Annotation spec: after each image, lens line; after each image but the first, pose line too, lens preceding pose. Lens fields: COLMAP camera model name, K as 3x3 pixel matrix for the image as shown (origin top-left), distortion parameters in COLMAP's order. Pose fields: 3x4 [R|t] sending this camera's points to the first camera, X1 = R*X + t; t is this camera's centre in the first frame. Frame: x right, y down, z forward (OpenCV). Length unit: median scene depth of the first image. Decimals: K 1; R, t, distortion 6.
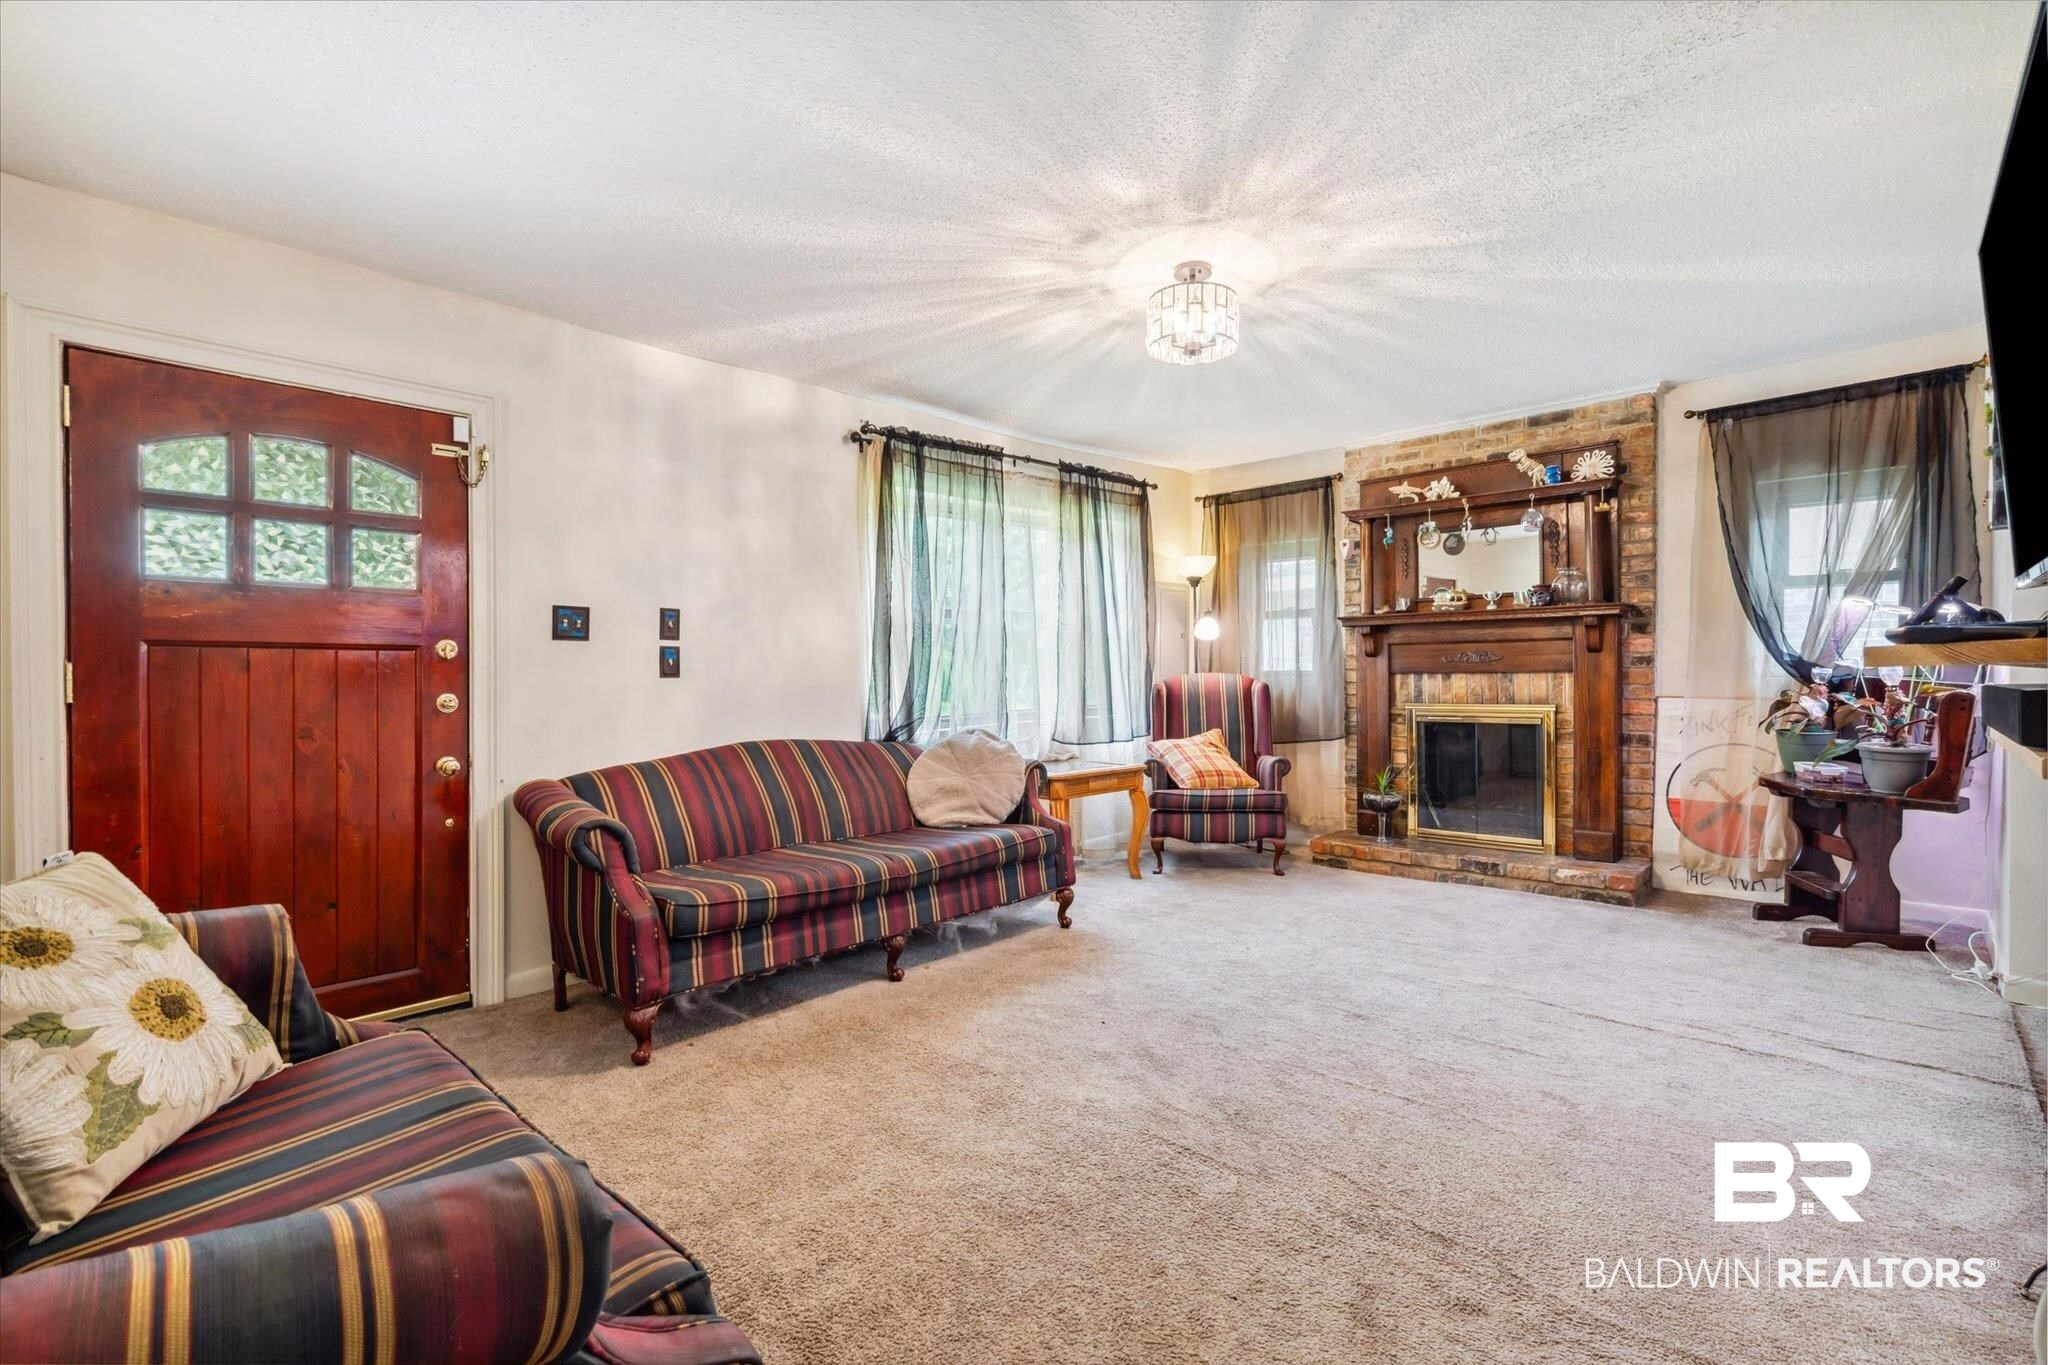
lens RADIAL K [[932.8, 0, 1024.0], [0, 932.8, 682.5], [0, 0, 1]] dist [0.000169, 0.000113]
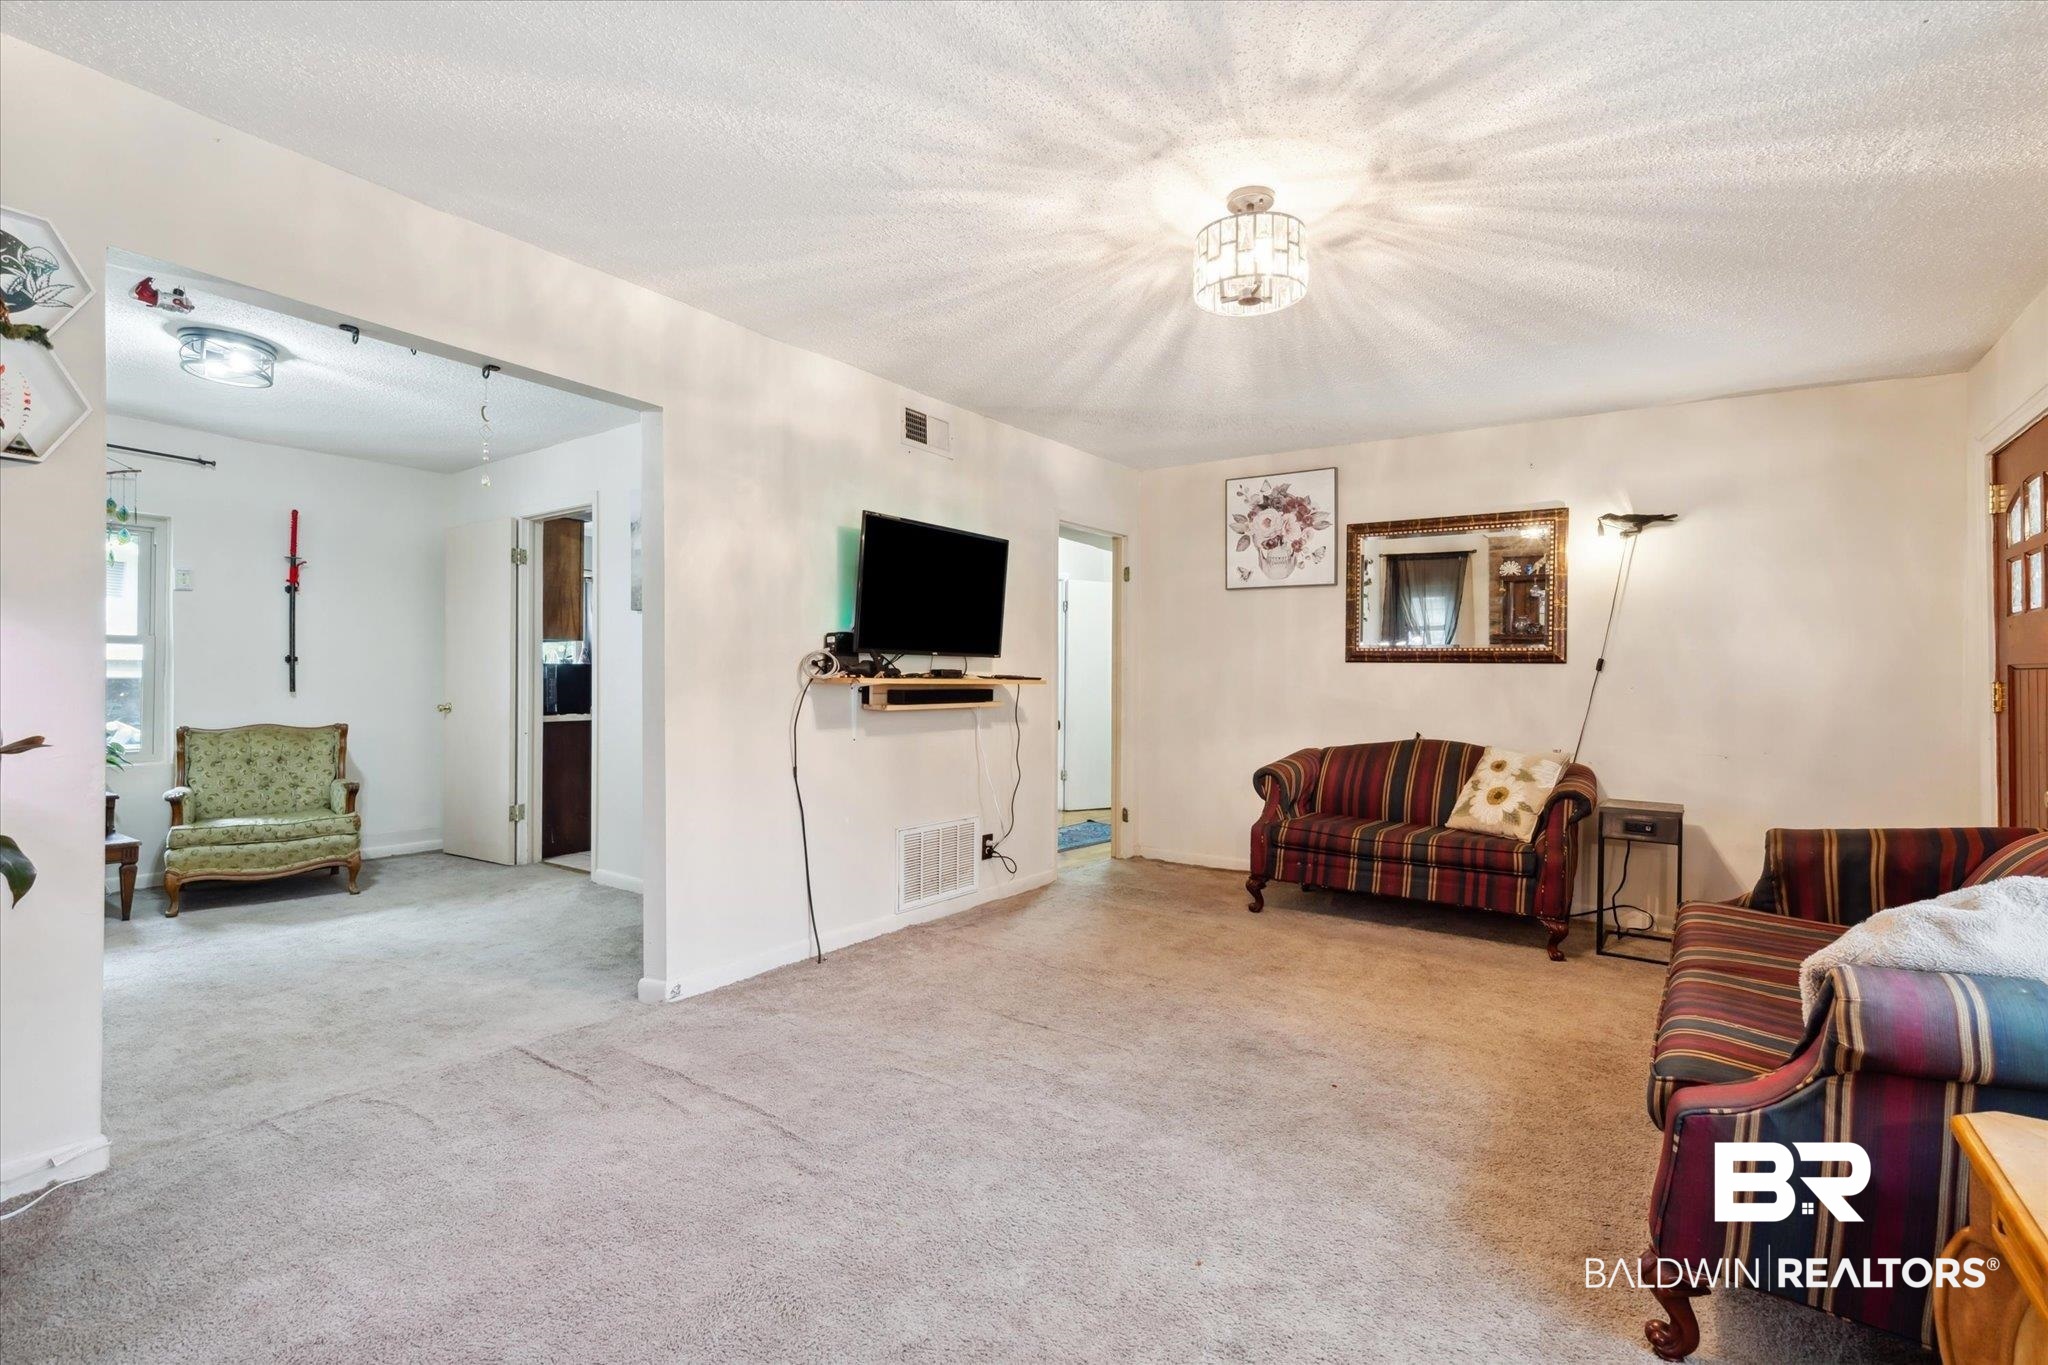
lens RADIAL K [[932.8, 0, 1024.0], [0, 932.8, 682.5], [0, 0, 1]] dist [0.000169, 0.000113]
pose [[-0.991983, -0.007804, -0.126128, 0.483083], [-0.008853, 0.999931, 0.007762, -0.025905], [0.126059, 0.008816, -0.991984, 1.813082]]
